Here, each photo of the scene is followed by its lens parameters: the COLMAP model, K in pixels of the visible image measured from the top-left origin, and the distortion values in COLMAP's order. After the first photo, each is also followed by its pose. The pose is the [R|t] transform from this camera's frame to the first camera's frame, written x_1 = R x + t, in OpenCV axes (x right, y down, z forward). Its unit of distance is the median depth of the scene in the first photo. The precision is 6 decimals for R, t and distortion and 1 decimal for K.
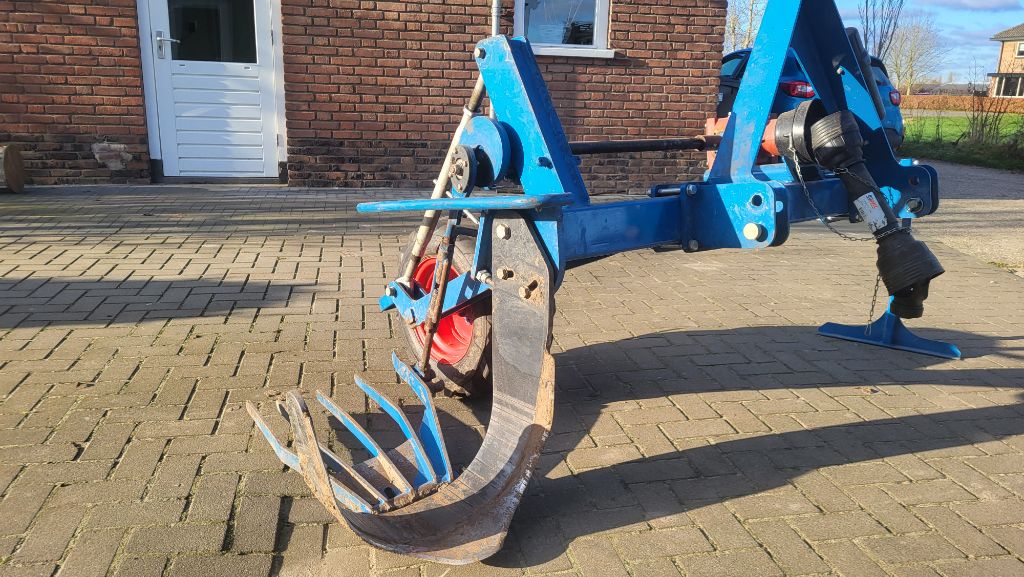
lens RADIAL K [[774.4, 0, 512.0], [0, 774.4, 288.5], [0, 0, 1]] dist [0.057948, -0.061113]
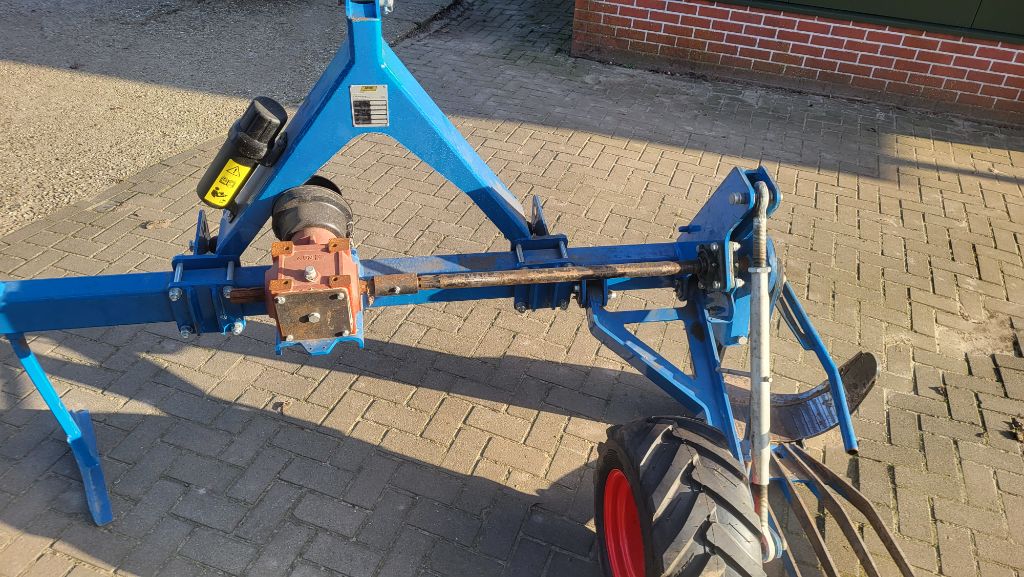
lens RADIAL K [[776.4, 0, 522.9], [0, 776.4, 284.7], [0, 0, 1]] dist [0.045251, -0.035050]
pose [[-0.858499, -0.362780, 0.362451, -0.050630], [0.048178, 0.646603, 0.761304, -0.314221], [-0.510547, 0.671040, -0.537630, 0.561471]]
